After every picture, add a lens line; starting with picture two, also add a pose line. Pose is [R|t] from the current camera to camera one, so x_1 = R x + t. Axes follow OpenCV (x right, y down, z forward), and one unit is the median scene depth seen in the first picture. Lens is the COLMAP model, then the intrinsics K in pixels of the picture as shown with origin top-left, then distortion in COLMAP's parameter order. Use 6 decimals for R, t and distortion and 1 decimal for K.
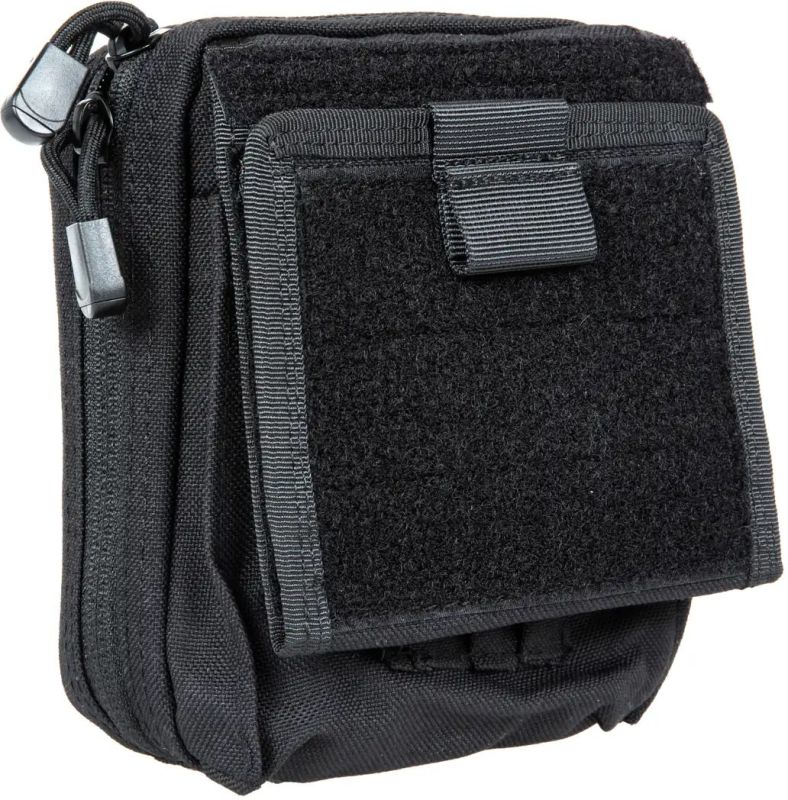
lens RADIAL K [[2914.2, 0, 394.0], [0, 2914.2, 400.0], [0, 0, 1]] dist [0.224797, -0.910339]
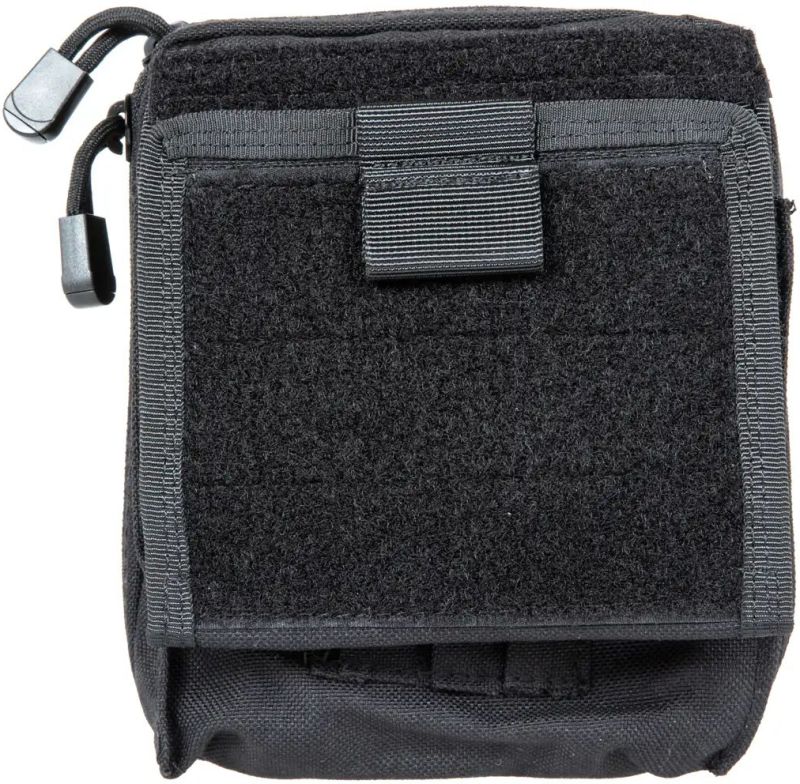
lens RADIAL K [[2914.2, 0, 400.0], [0, 2914.2, 392.0], [0, 0, 1]] dist [0.224797, -0.910339]
pose [[0.774954, 0.061584, -0.629010, 0.645863], [-0.051809, 0.998082, 0.033889, -0.039033], [0.629891, 0.006326, 0.776658, 0.249000]]
